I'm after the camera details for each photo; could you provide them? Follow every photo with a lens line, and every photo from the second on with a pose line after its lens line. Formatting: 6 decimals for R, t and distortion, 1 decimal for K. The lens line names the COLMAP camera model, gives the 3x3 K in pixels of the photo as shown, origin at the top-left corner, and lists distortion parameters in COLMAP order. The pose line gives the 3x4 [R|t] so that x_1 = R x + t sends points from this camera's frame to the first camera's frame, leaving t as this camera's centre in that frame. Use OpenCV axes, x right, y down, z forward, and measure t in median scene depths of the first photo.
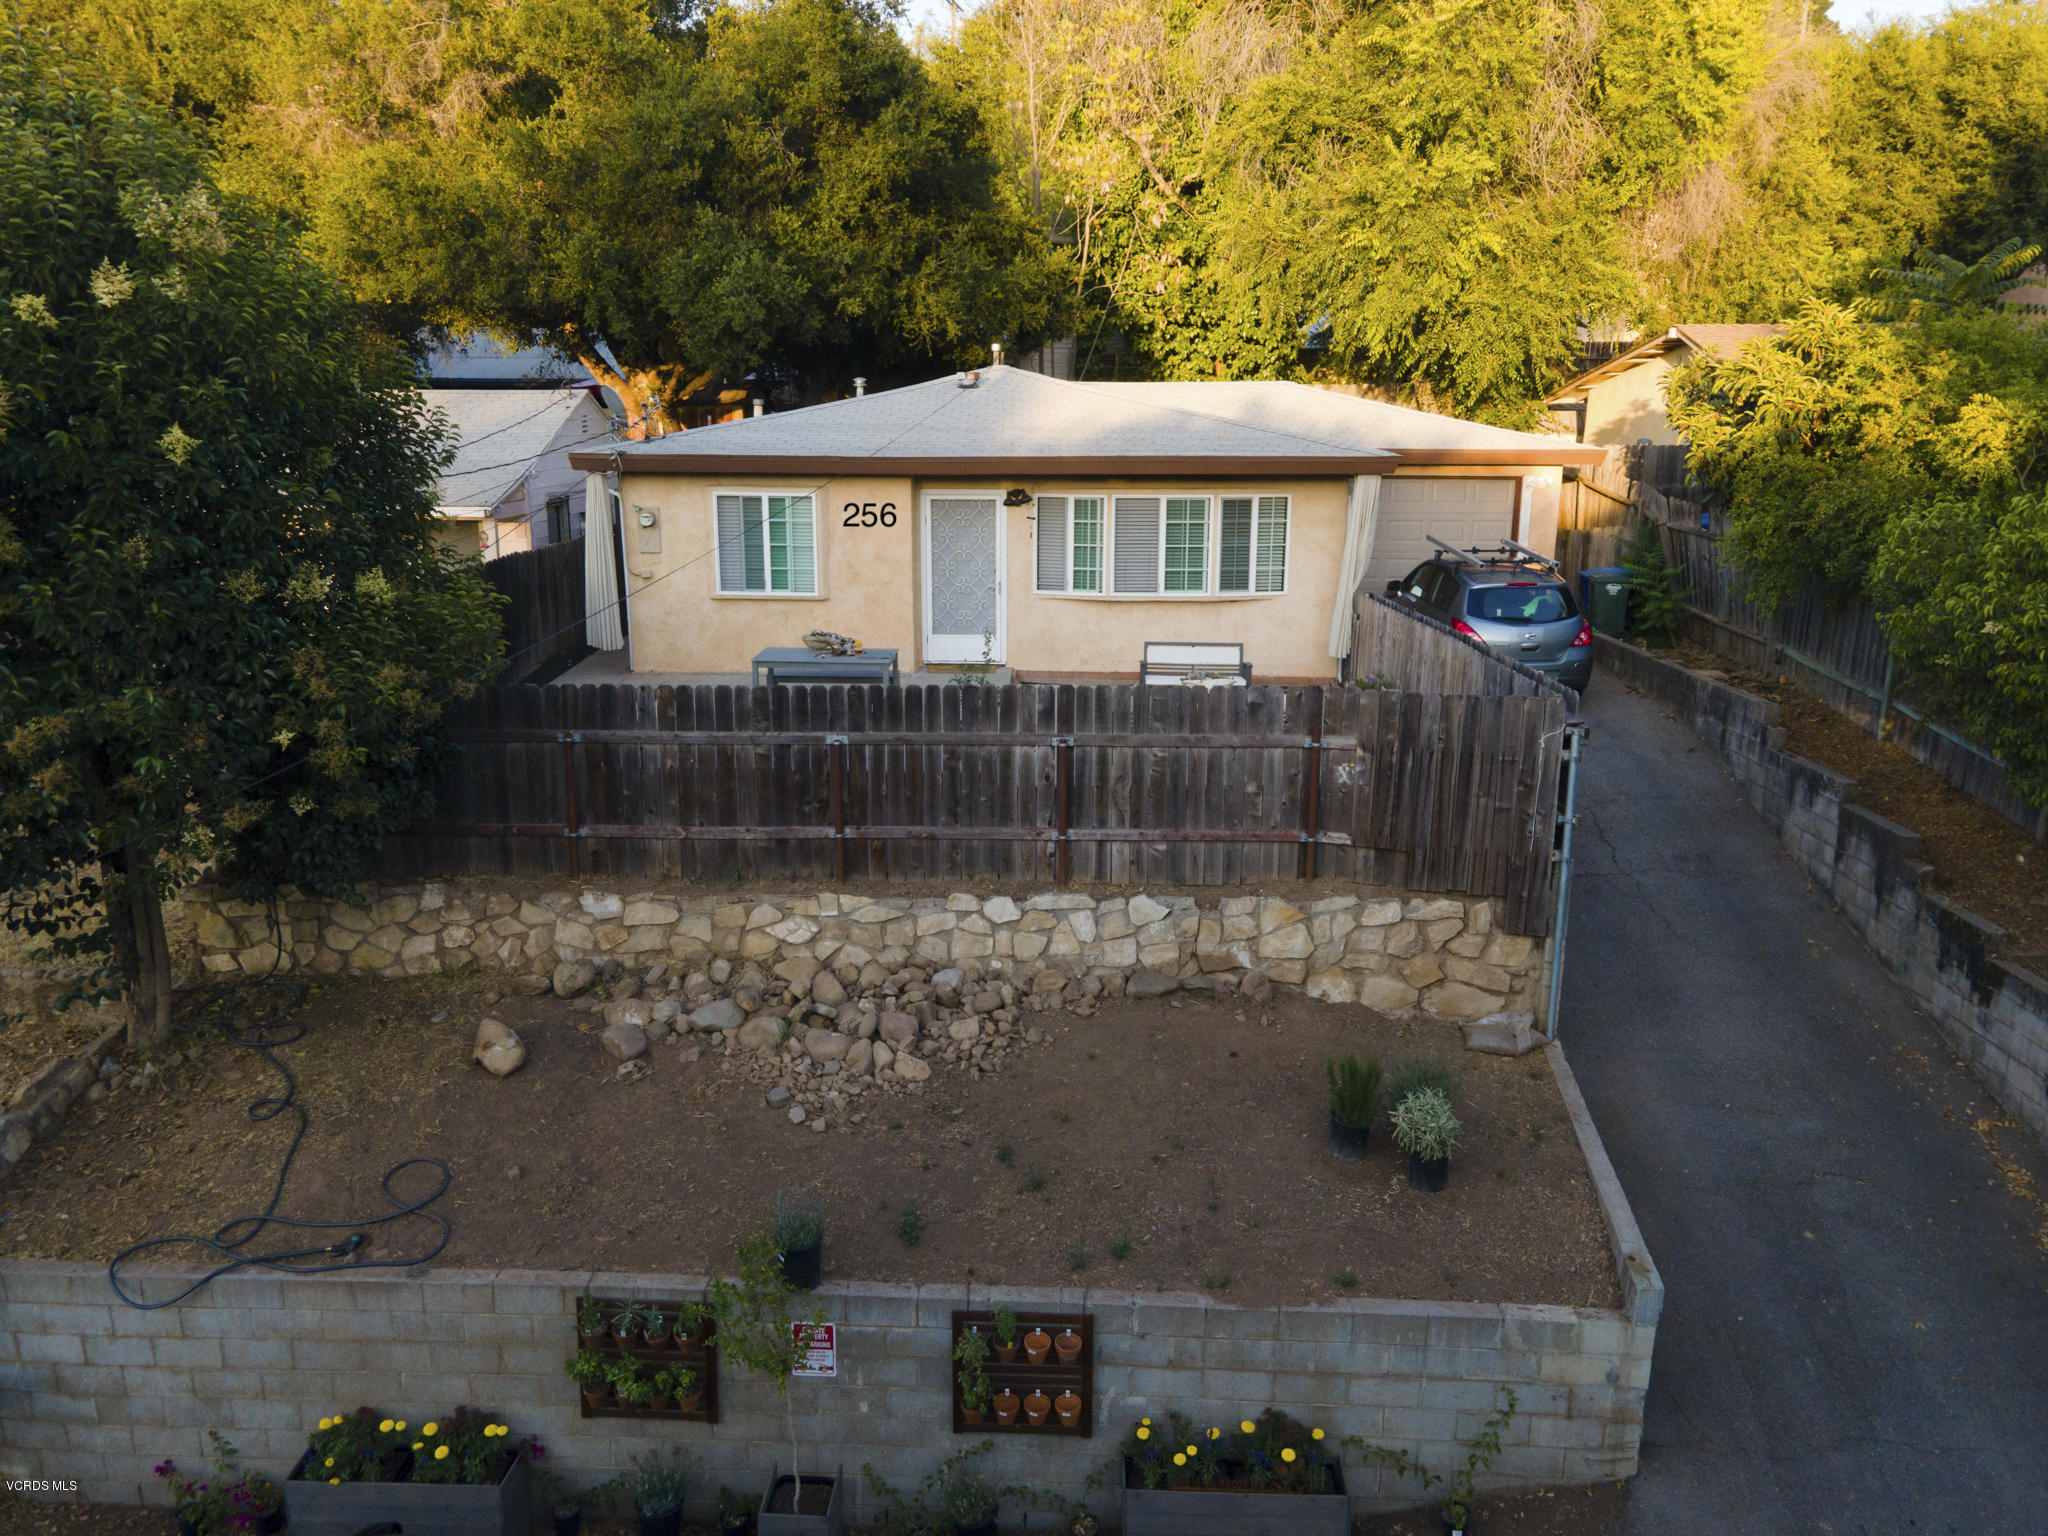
lens RADIAL K [[1488.2, 0, 1012.6], [0, 1488.2, 782.8], [0, 0, 1]] dist [0.011491, 0.041698]
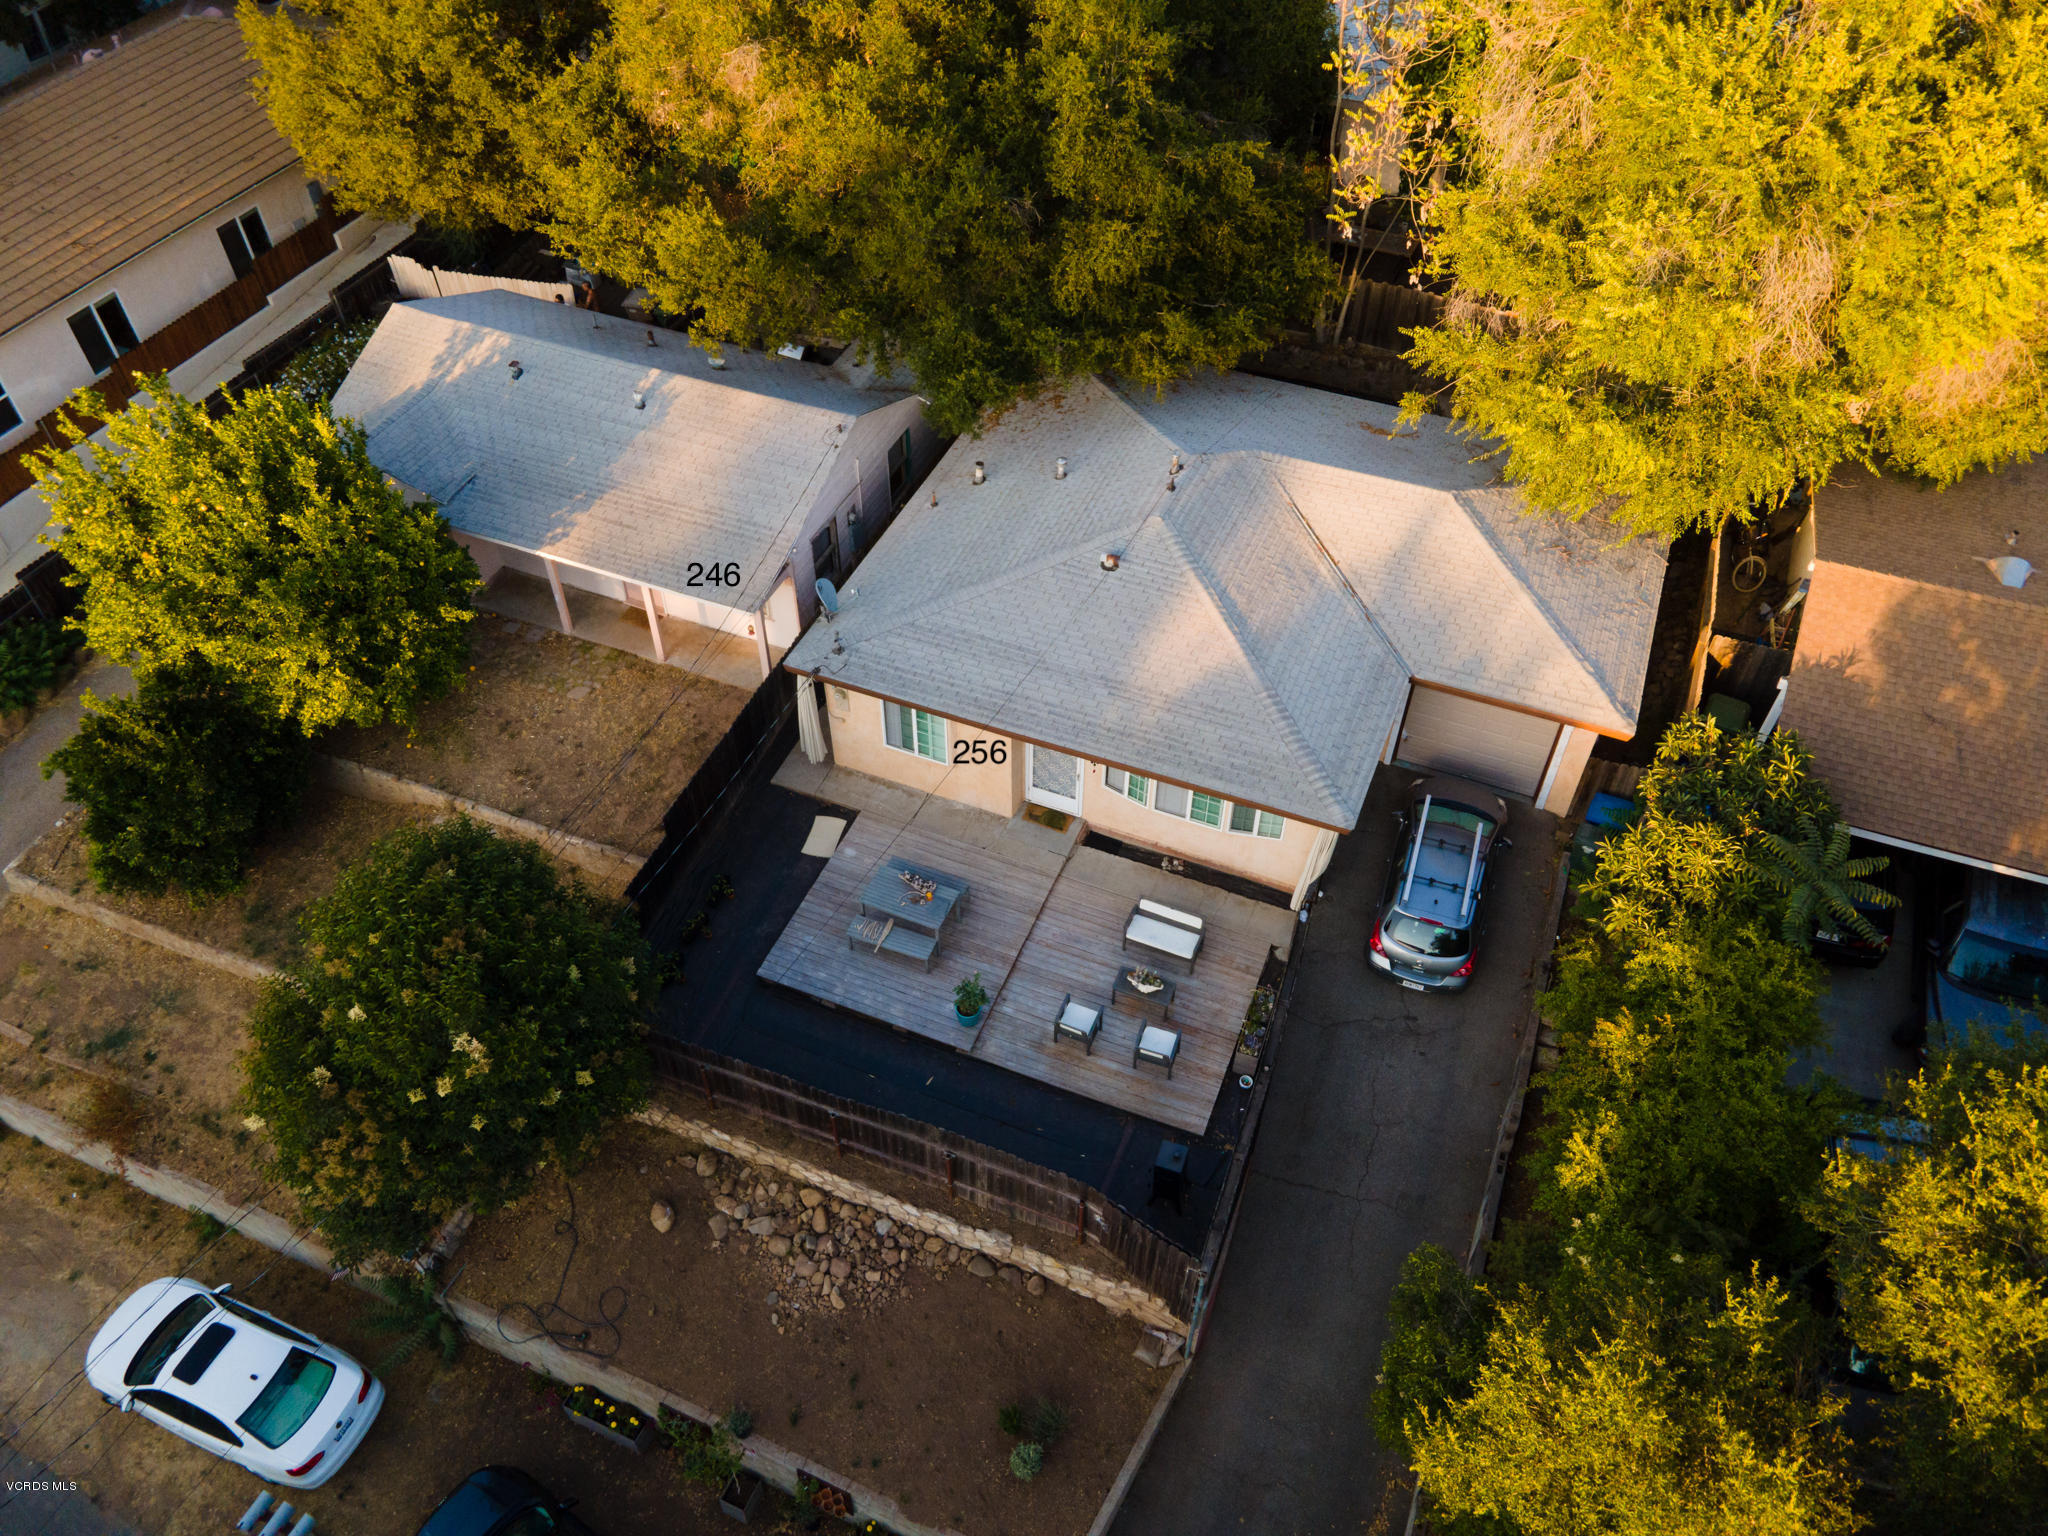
lens RADIAL K [[1488.2, 0, 1020.8], [0, 1488.2, 755.6], [0, 0, 1]] dist [0.011491, 0.041698]
pose [[0.936048, 0.253645, -0.243881, 0.424555], [-0.086552, 0.837774, 0.539114, -1.385698], [0.341061, -0.483528, 0.806150, -0.172996]]
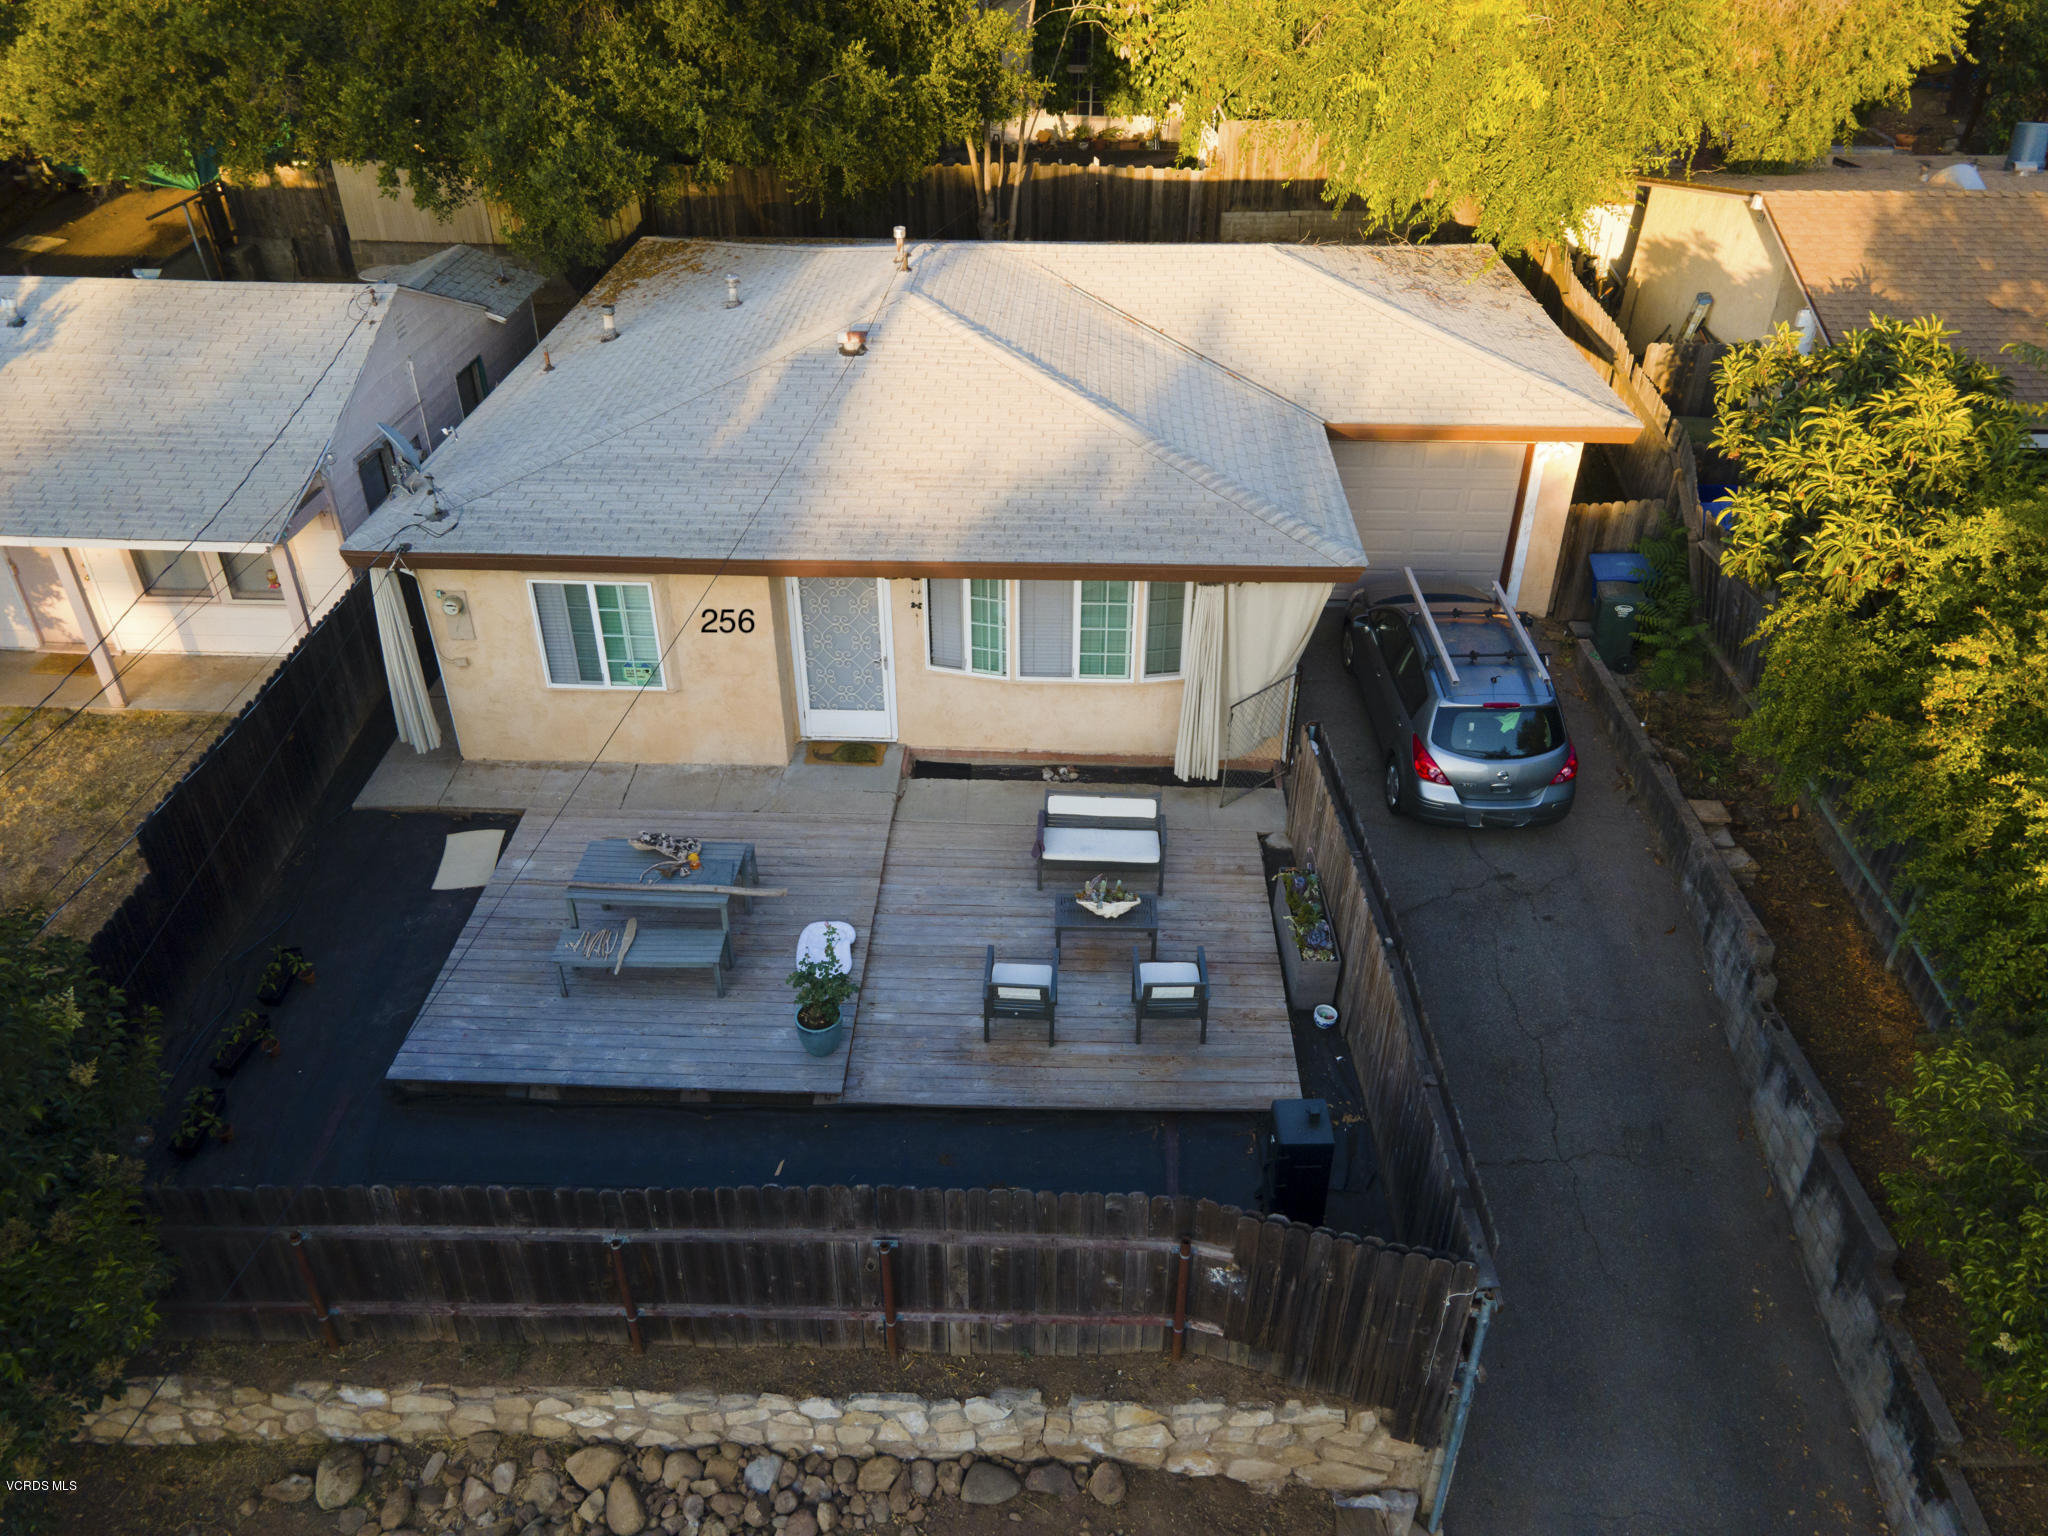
lens RADIAL K [[1488.2, 0, 1015.8], [0, 1488.2, 770.9], [0, 0, 1]] dist [0.011491, 0.041698]
pose [[0.999964, 0.002293, -0.008117, 0.113596], [0.000554, 0.942413, 0.334451, -0.559212], [0.008416, -0.334444, 0.942378, 0.293307]]
